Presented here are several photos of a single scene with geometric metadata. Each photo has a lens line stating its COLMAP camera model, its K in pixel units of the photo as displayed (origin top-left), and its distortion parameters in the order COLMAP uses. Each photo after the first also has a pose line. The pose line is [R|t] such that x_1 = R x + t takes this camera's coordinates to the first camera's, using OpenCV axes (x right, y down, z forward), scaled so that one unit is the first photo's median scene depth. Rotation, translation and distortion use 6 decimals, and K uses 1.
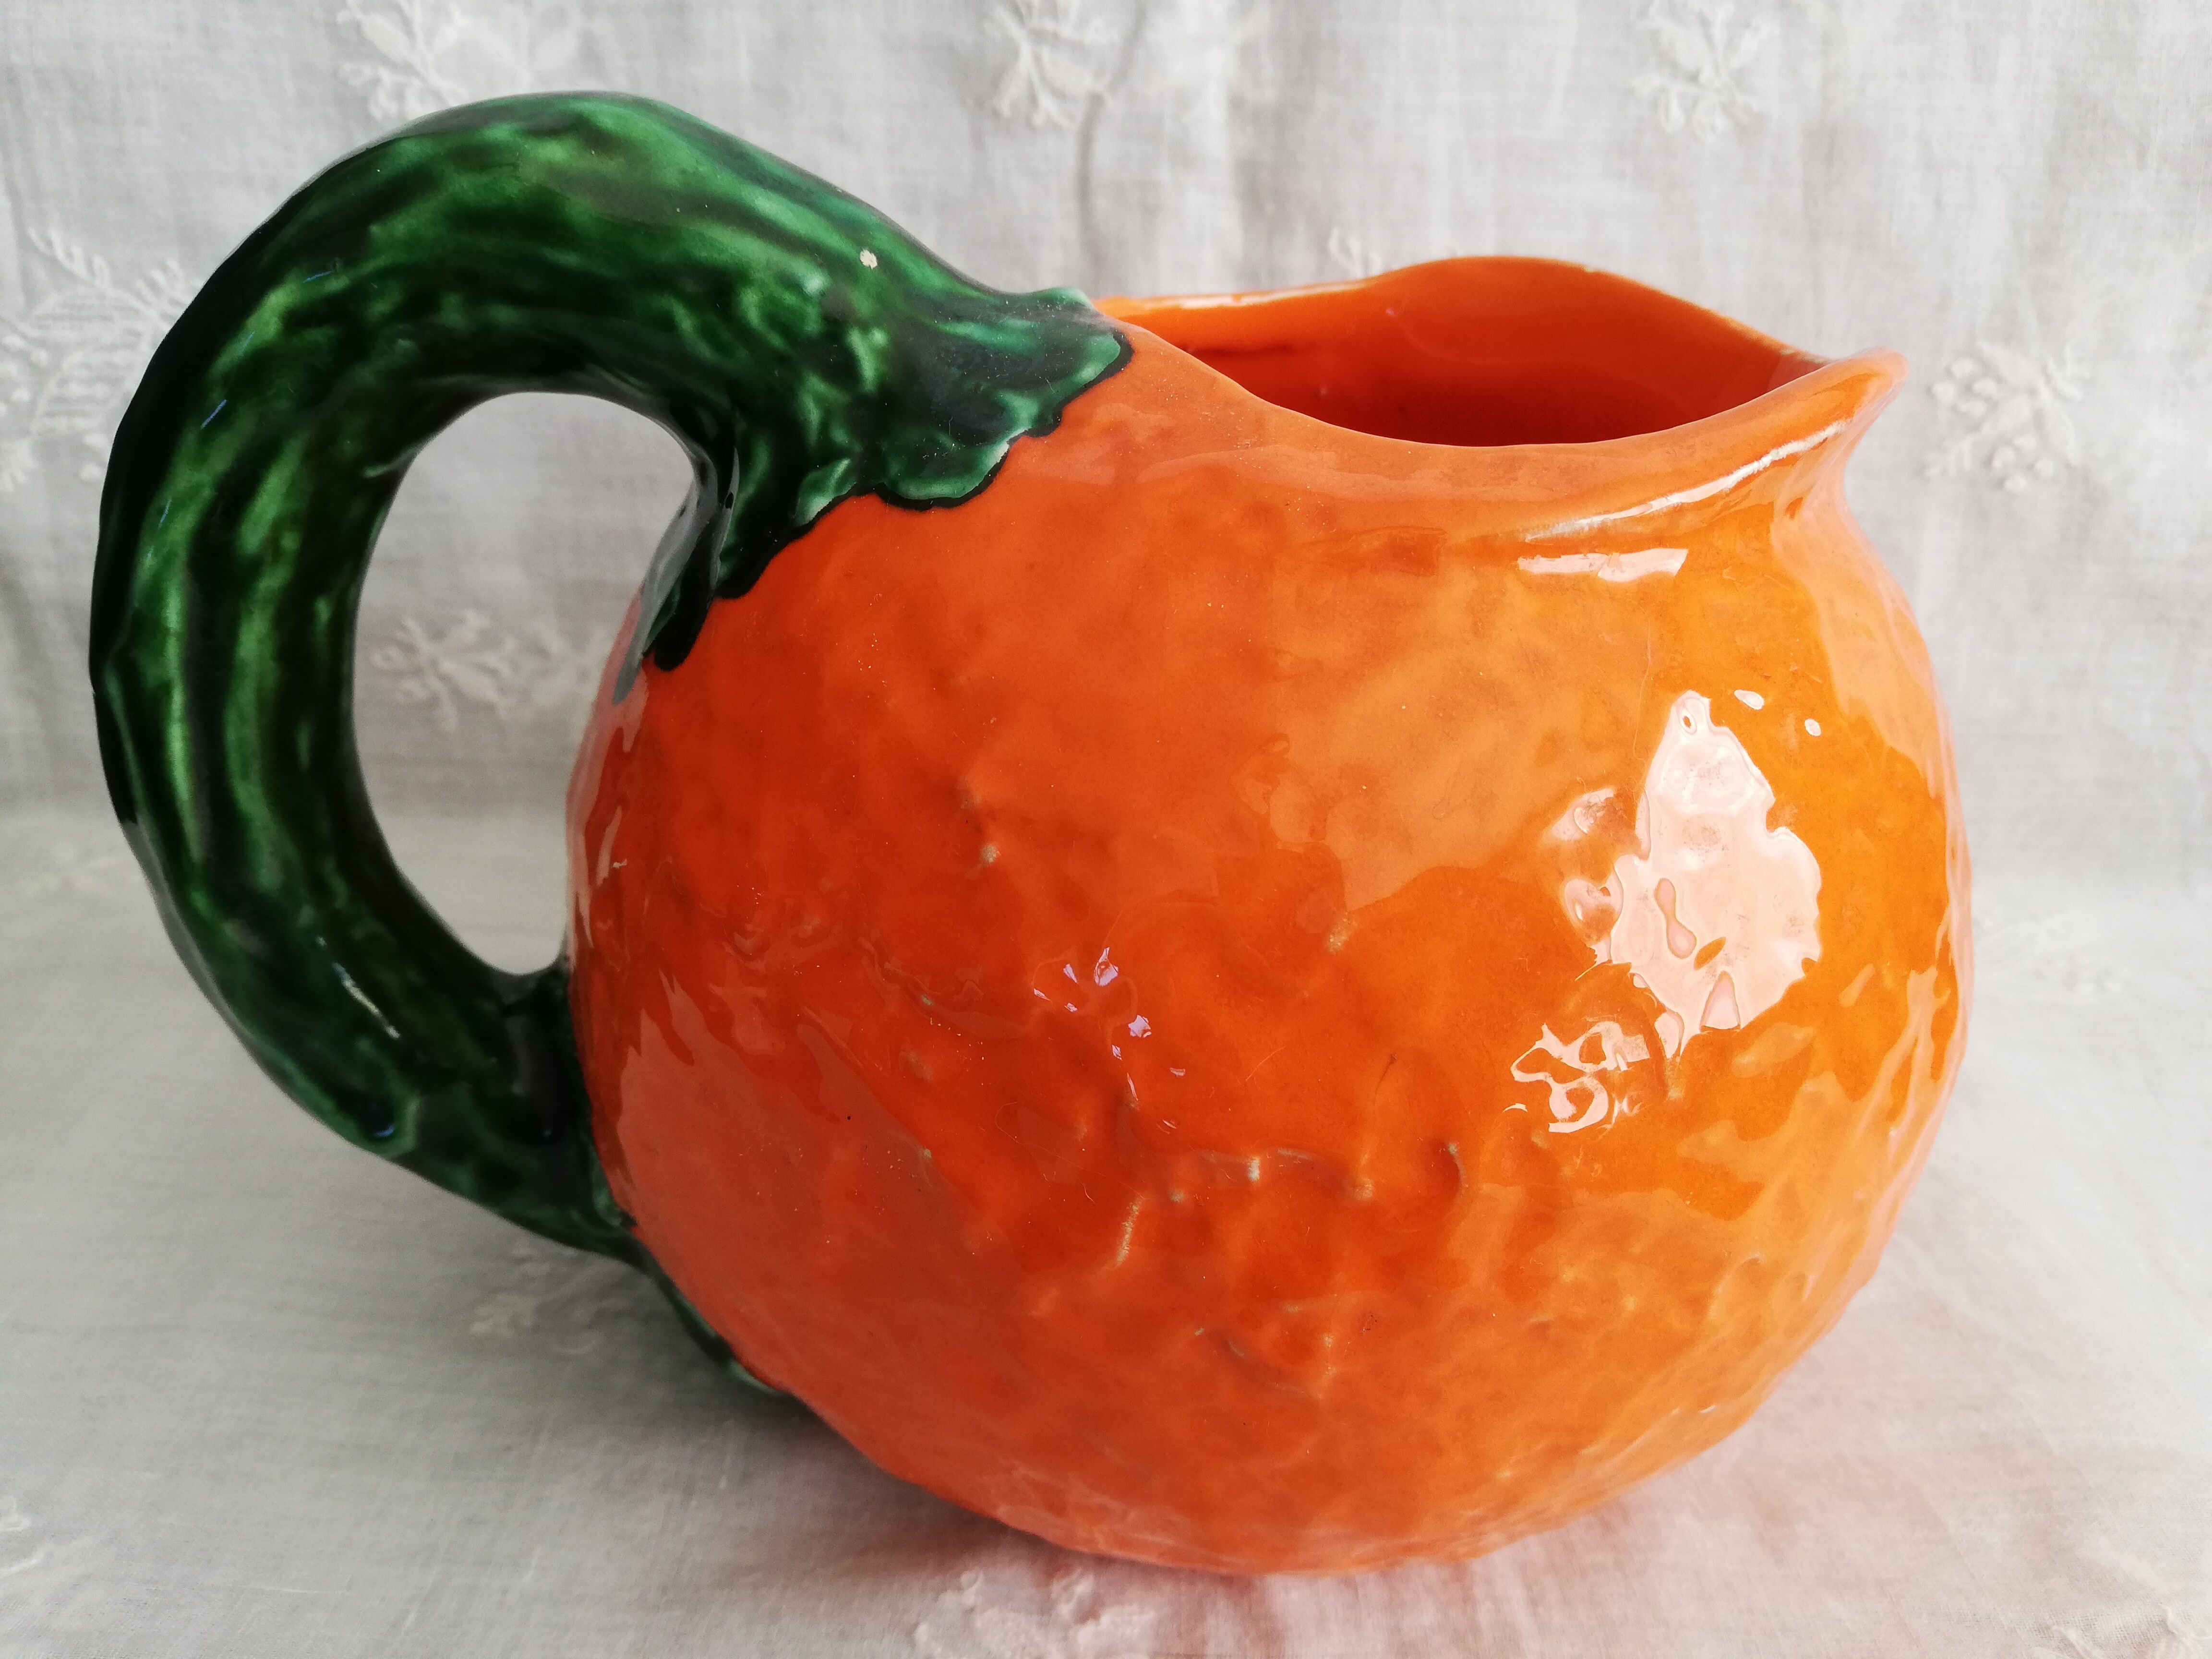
lens RADIAL K [[1703.0, 0, 1096.2], [0, 1703.0, 847.3], [0, 0, 1]] dist [-0.066140, 0.038129]
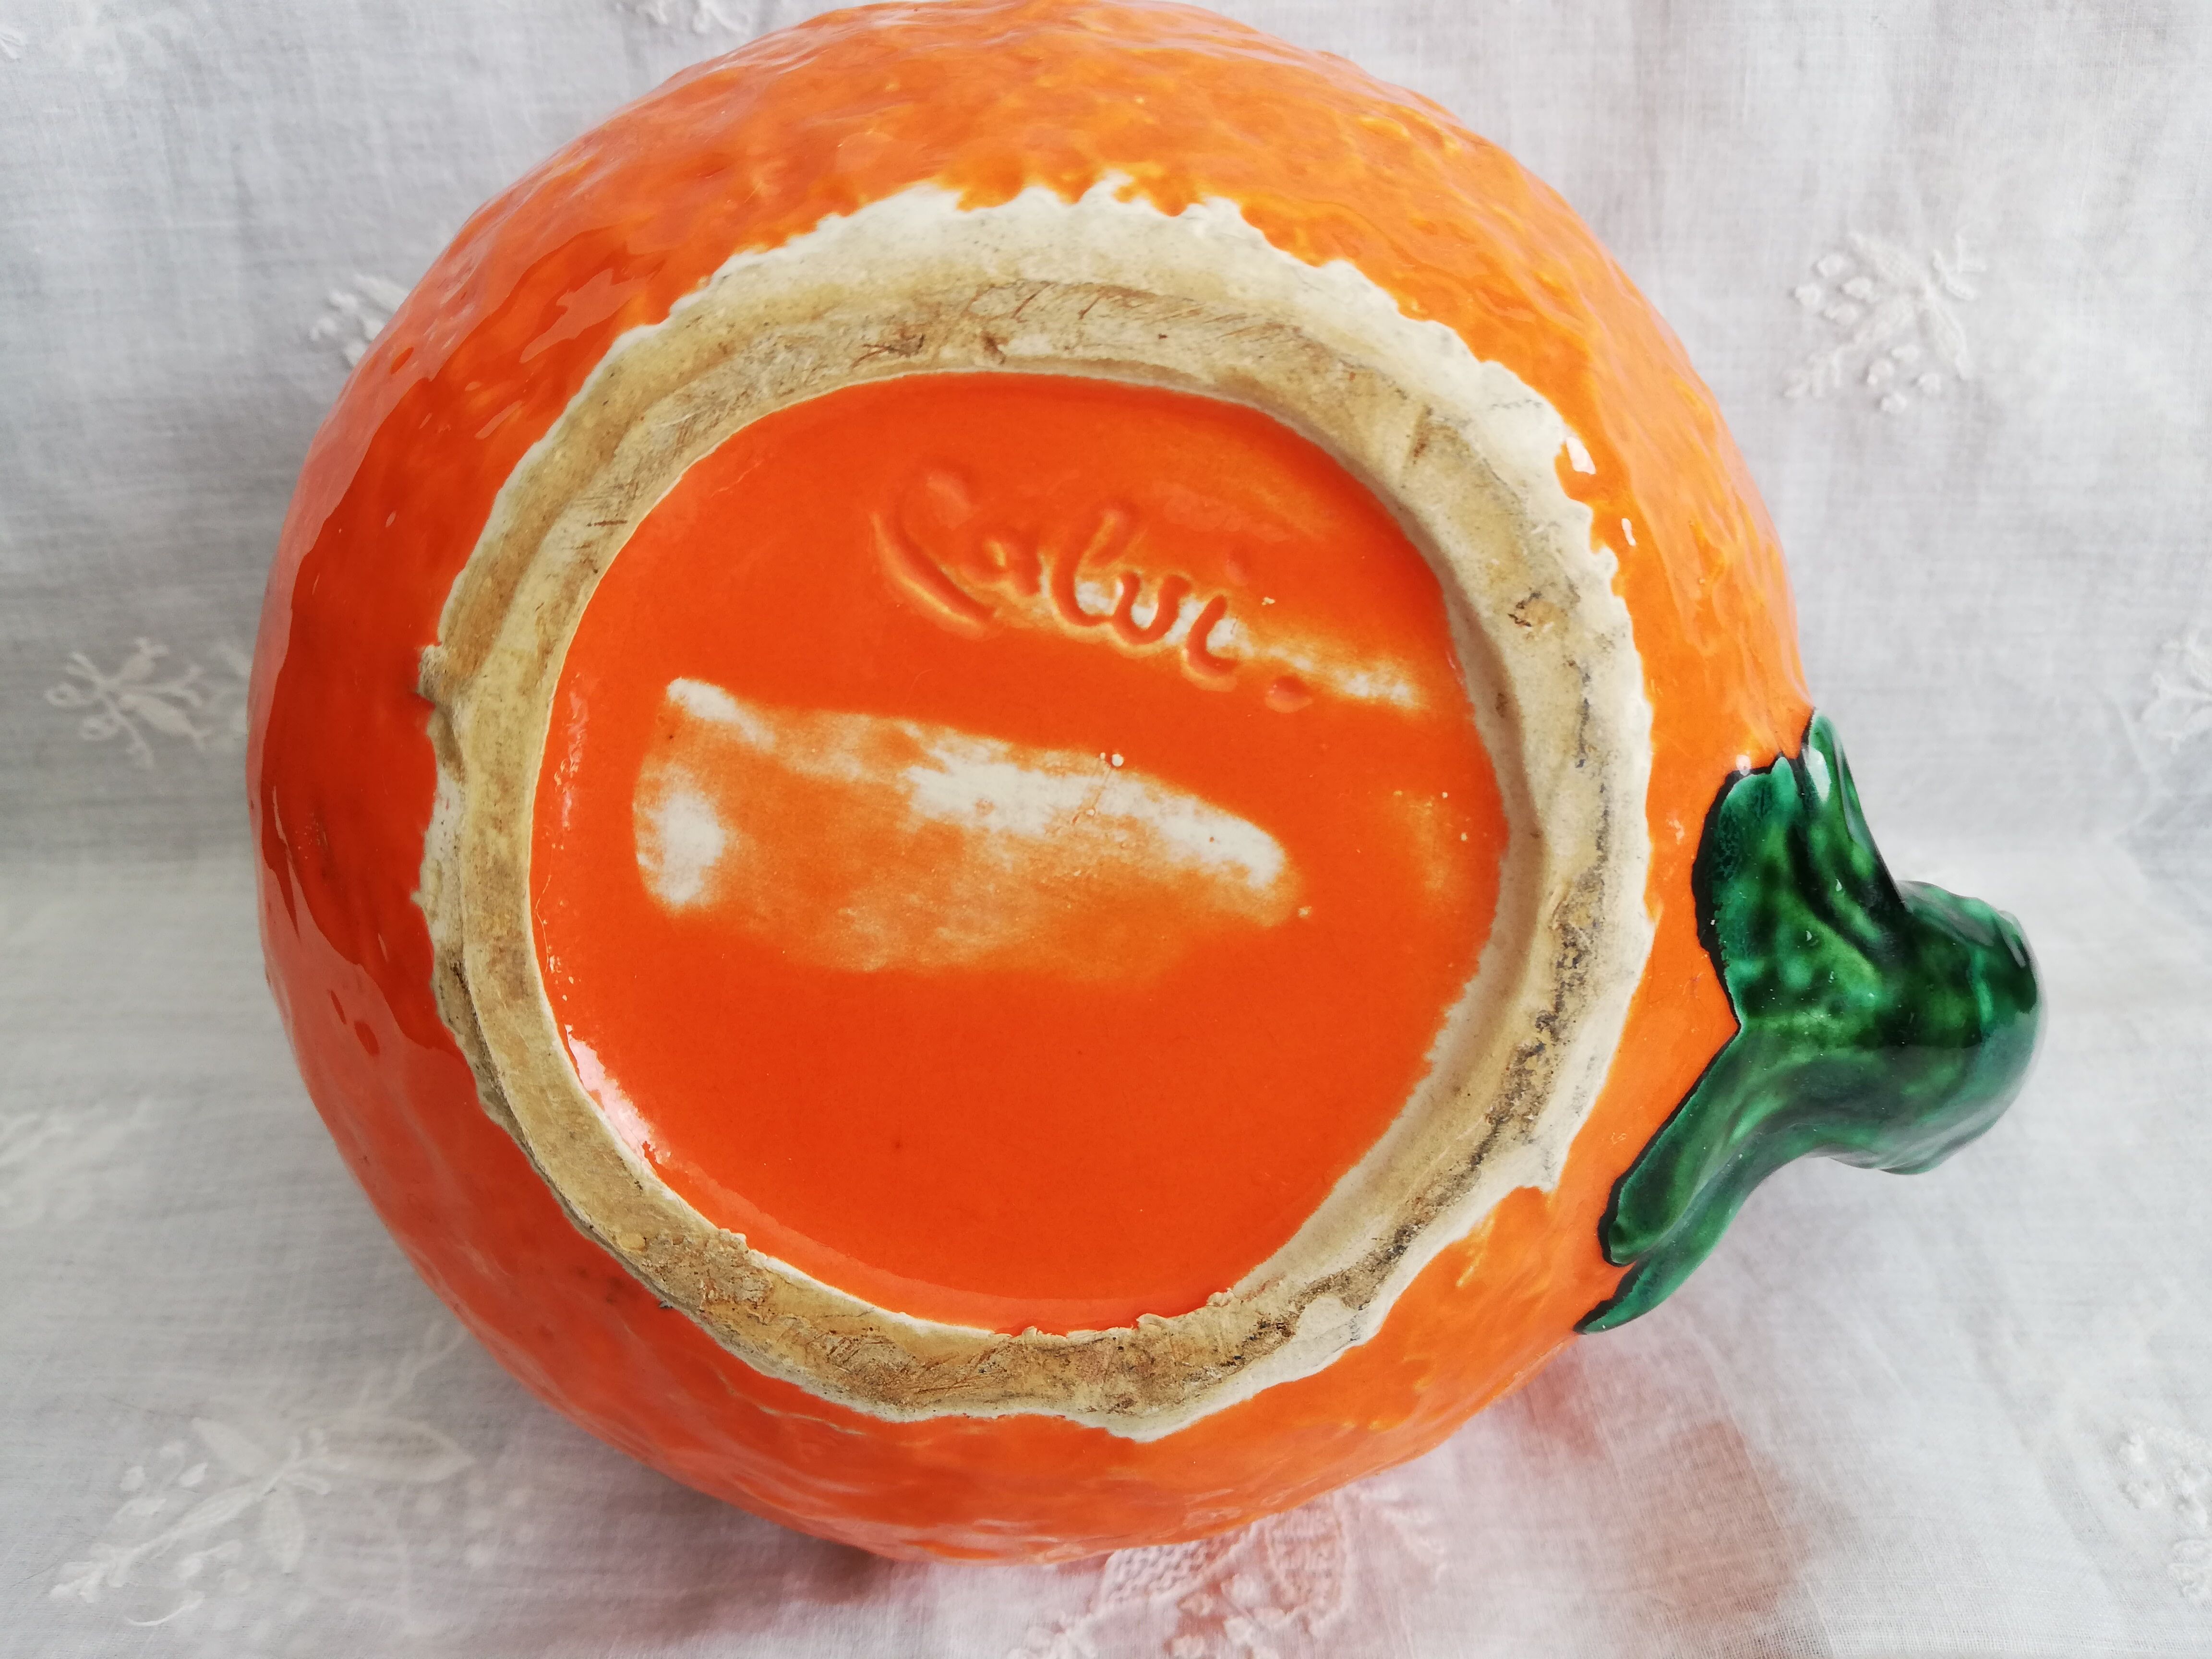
lens RADIAL K [[1703.0, 0, 1033.6], [0, 1703.0, 904.8], [0, 0, 1]] dist [-0.066140, 0.038129]
pose [[0.998282, -0.050826, -0.029160, 0.133952], [0.054721, 0.986600, 0.153708, -0.125921], [0.020957, -0.155039, 0.987686, 0.125826]]
